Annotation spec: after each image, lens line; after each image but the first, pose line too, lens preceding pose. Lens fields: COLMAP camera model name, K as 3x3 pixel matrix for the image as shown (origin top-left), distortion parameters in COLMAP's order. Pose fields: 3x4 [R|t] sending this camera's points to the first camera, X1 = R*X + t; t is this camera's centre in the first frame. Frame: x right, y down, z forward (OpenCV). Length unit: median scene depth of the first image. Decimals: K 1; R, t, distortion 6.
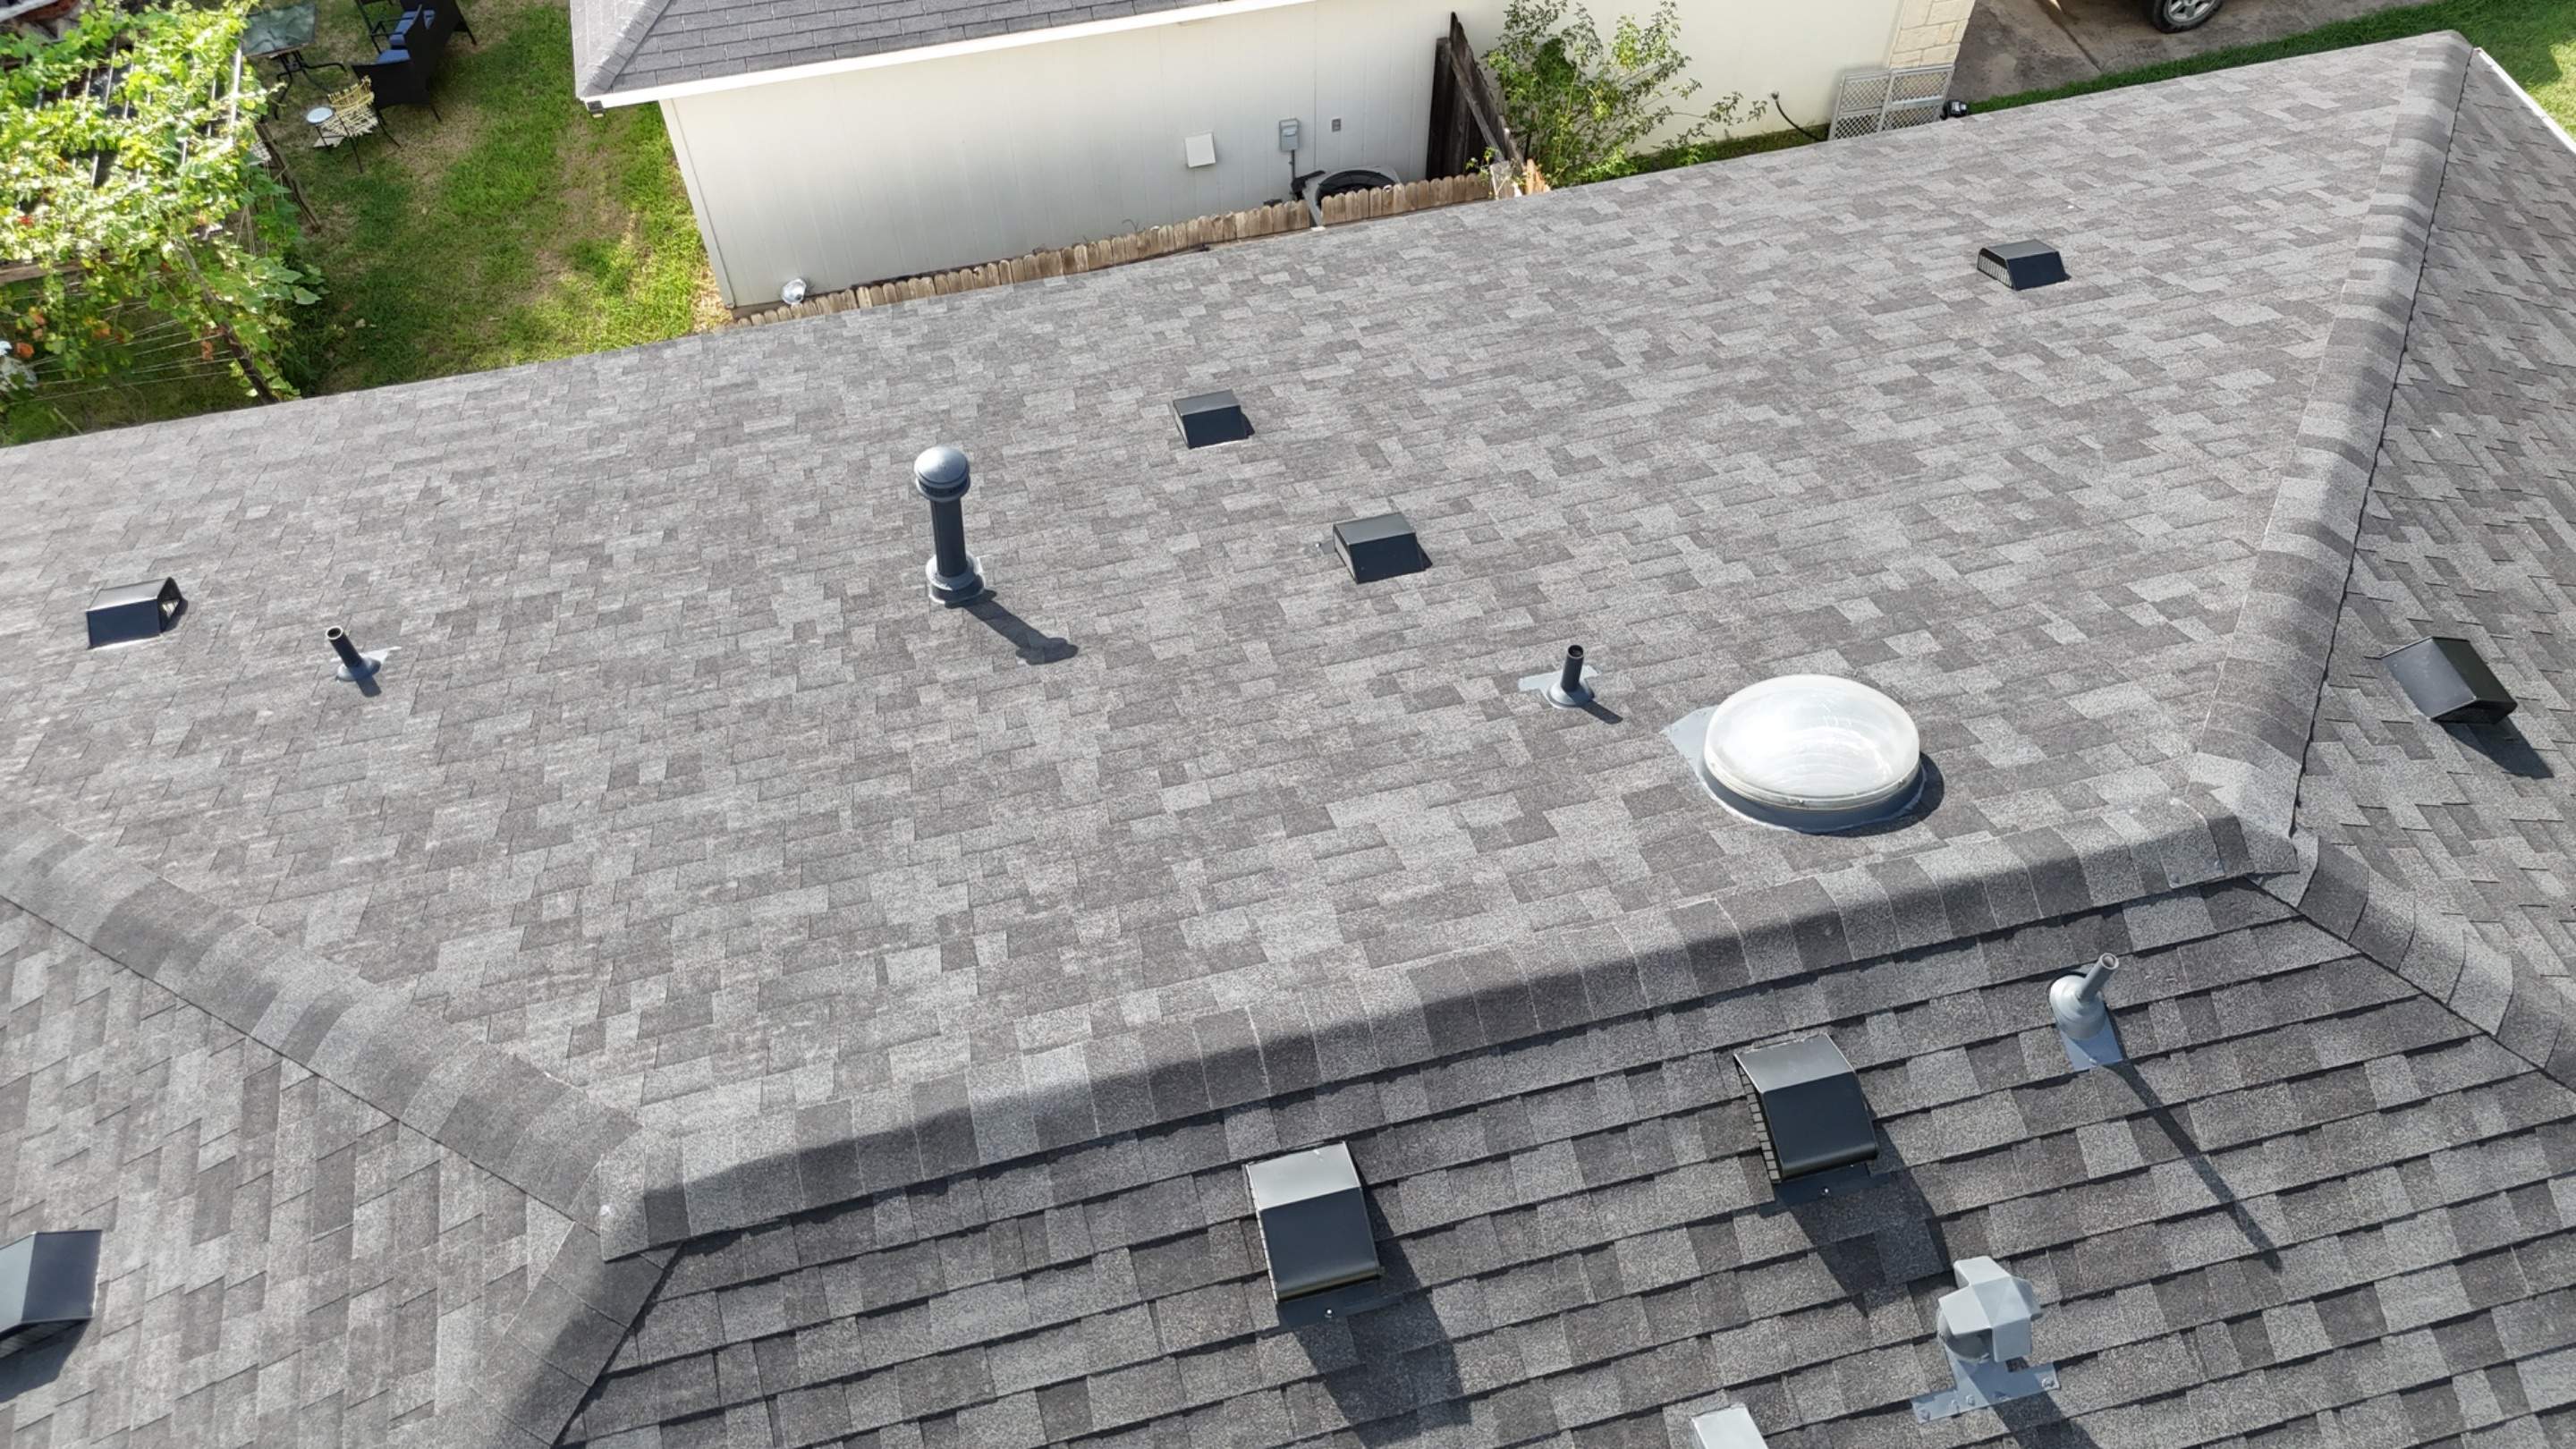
lens RADIAL K [[1902.2, 0, 1289.2], [0, 1902.2, 713.4], [0, 0, 1]] dist [0.078261, -0.080838]
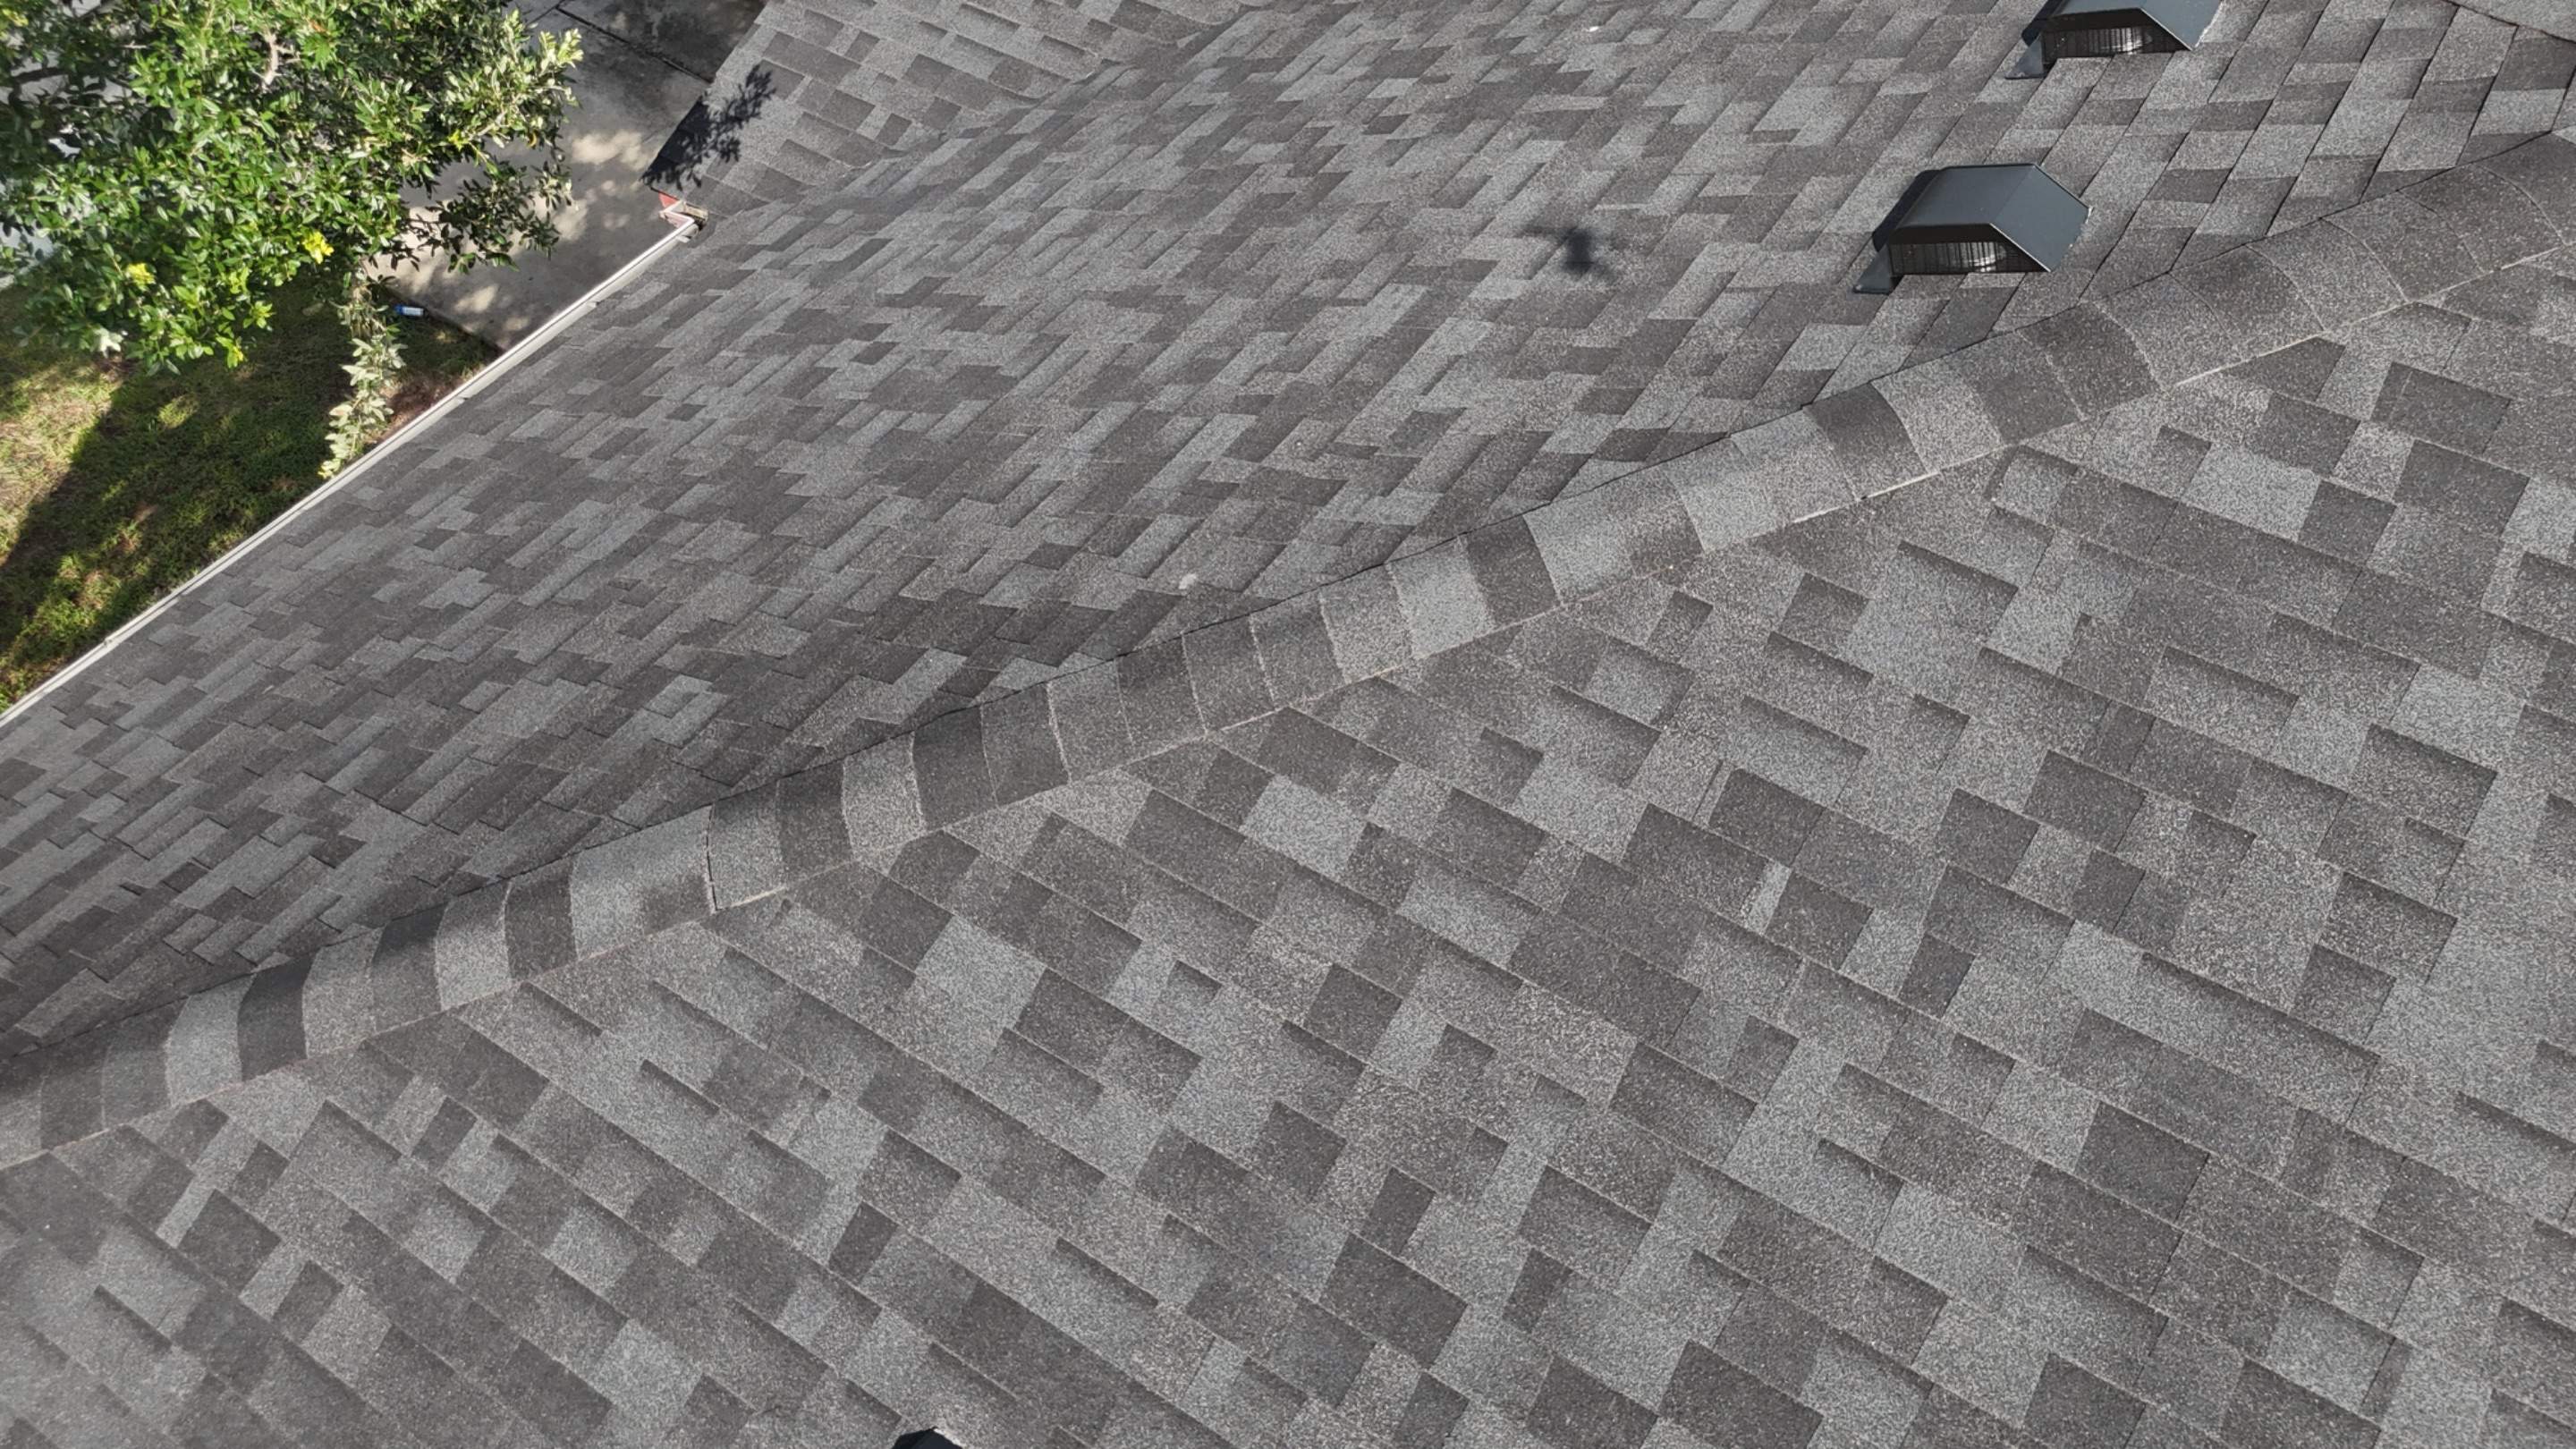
lens RADIAL K [[1902.2, 0, 1289.4], [0, 1902.2, 717.0], [0, 0, 1]] dist [0.078261, -0.080838]
pose [[-0.680073, -0.557585, 0.476025, 0.356869], [0.596025, -0.042402, 0.801845, -0.699158], [-0.426912, 0.829036, 0.361171, 1.011528]]
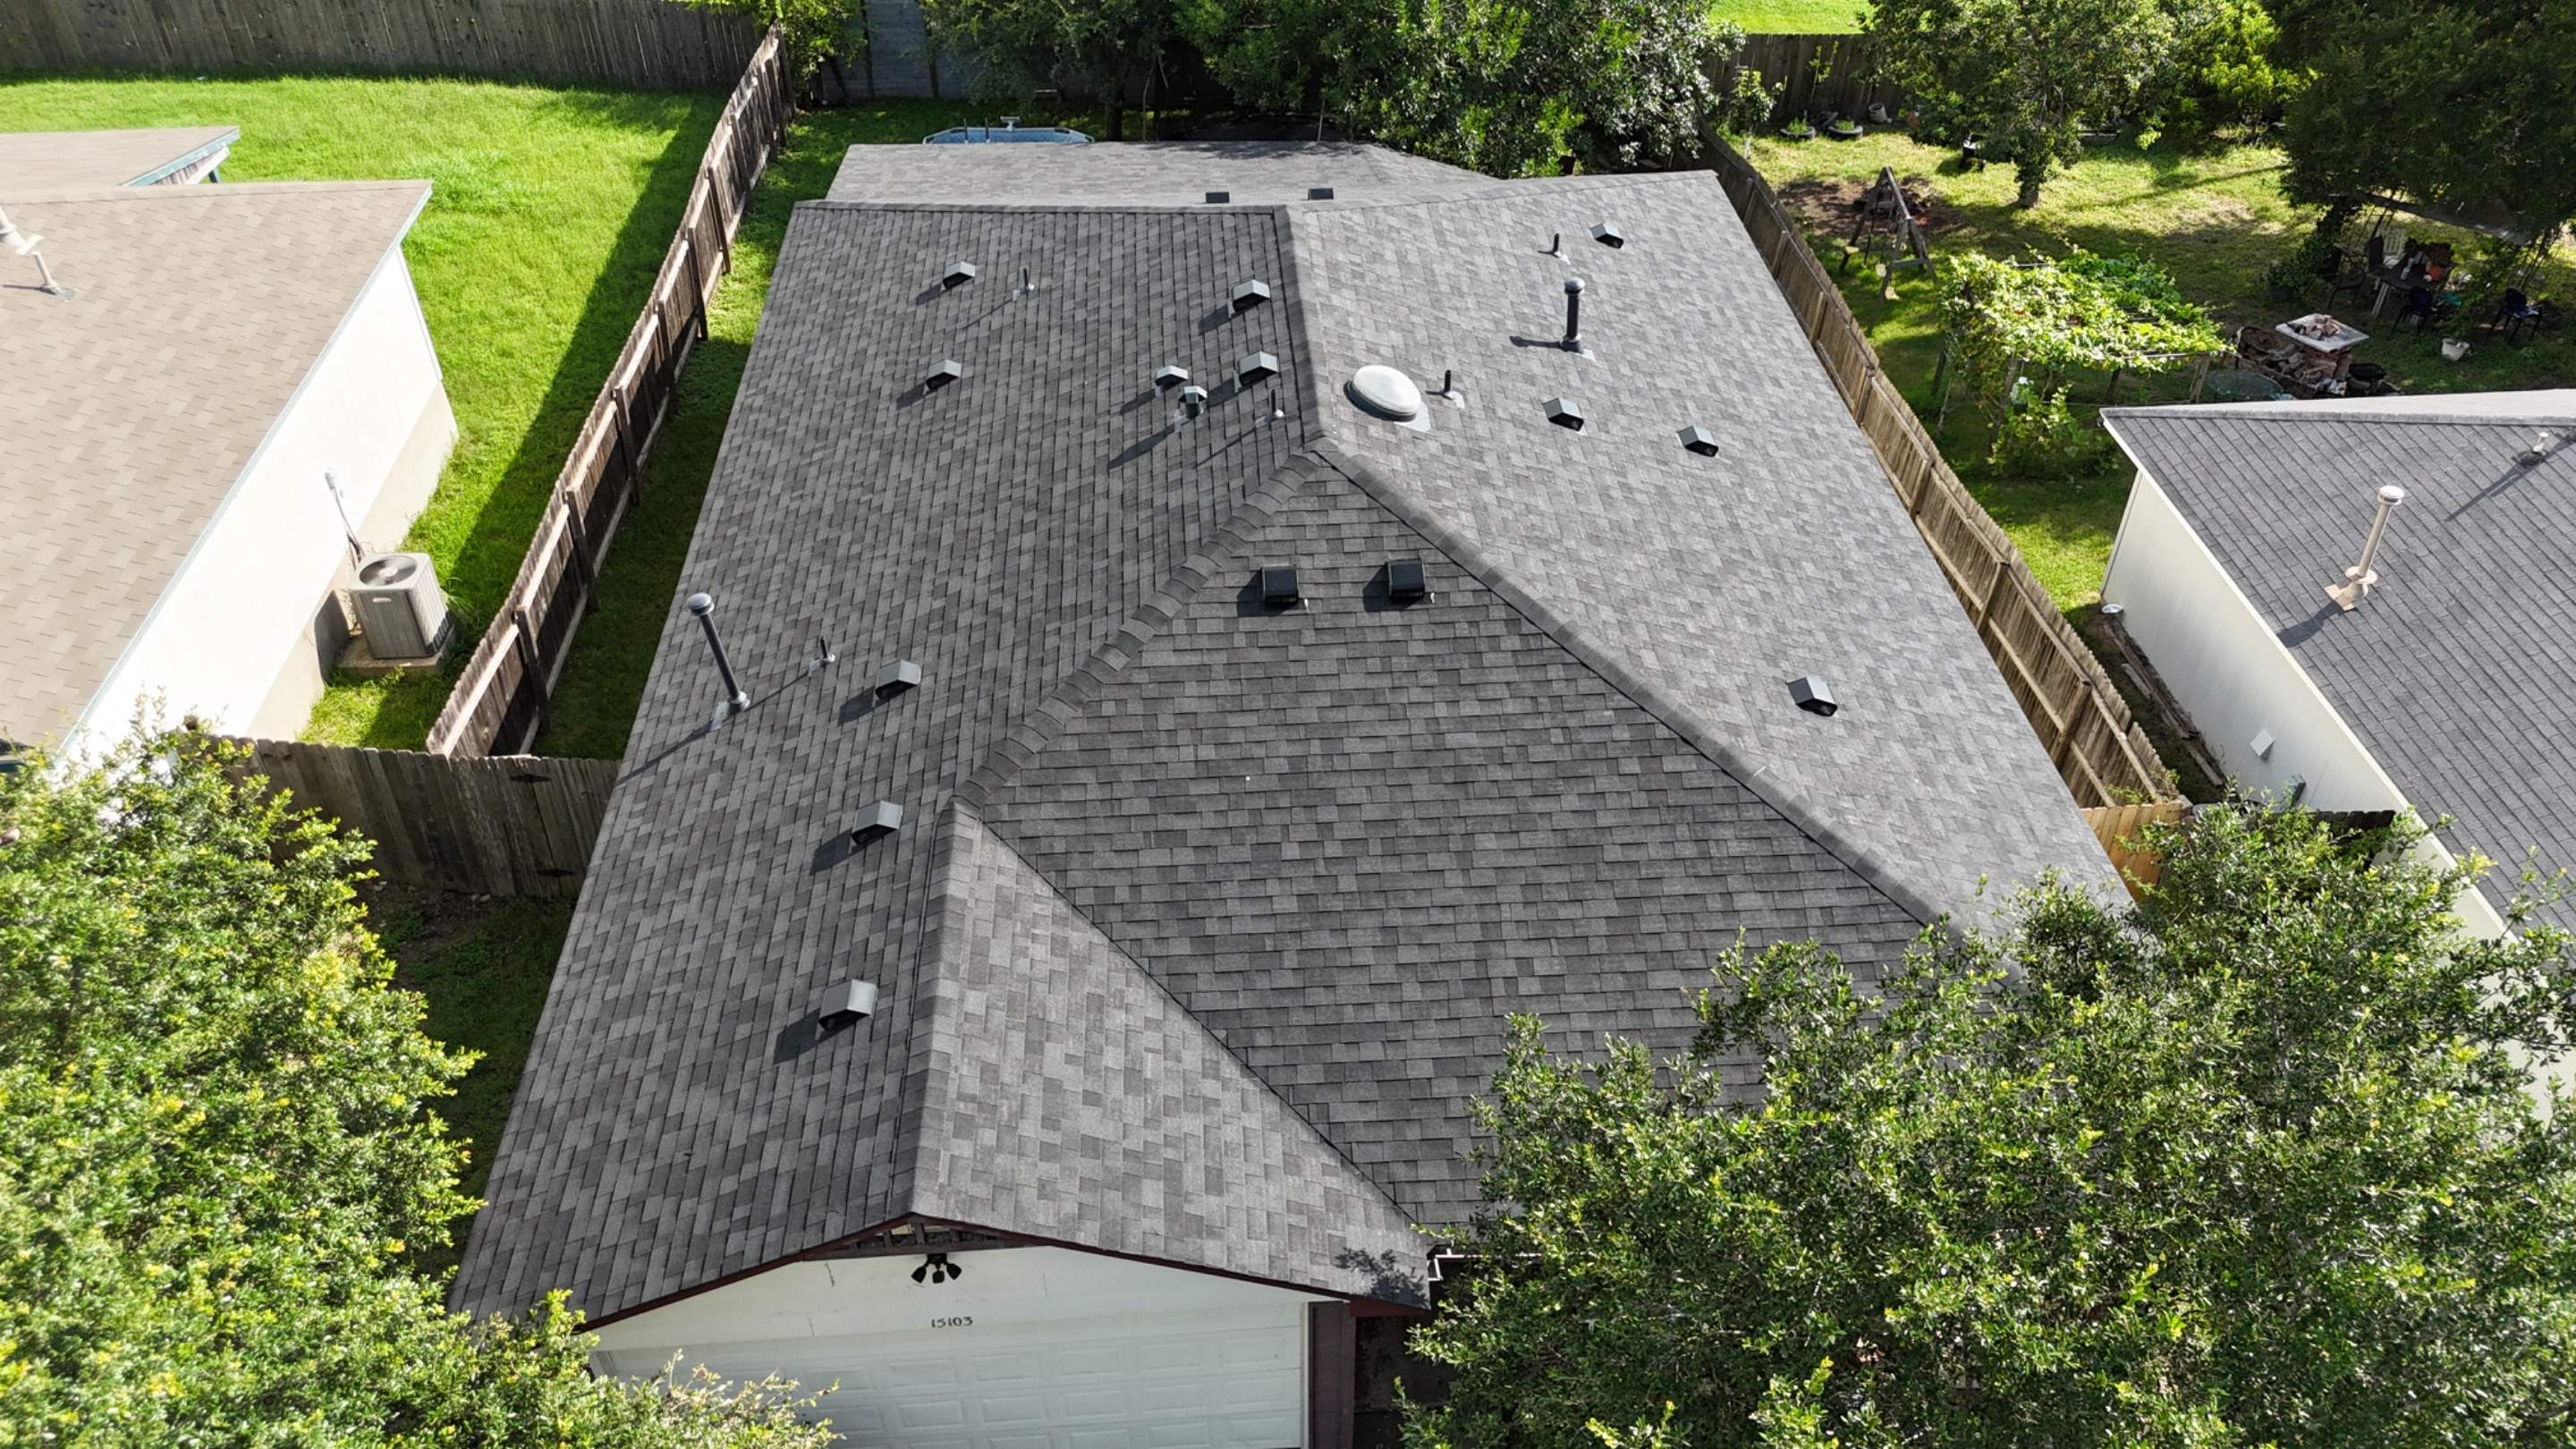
lens RADIAL K [[1902.2, 0, 1295.1], [0, 1902.2, 717.5], [0, 0, 1]] dist [0.078261, -0.080838]
pose [[-0.180144, 0.625851, -0.758854, 2.534843], [-0.788243, 0.369640, 0.491975, -1.005423], [0.588405, 0.686788, 0.426734, 0.038893]]
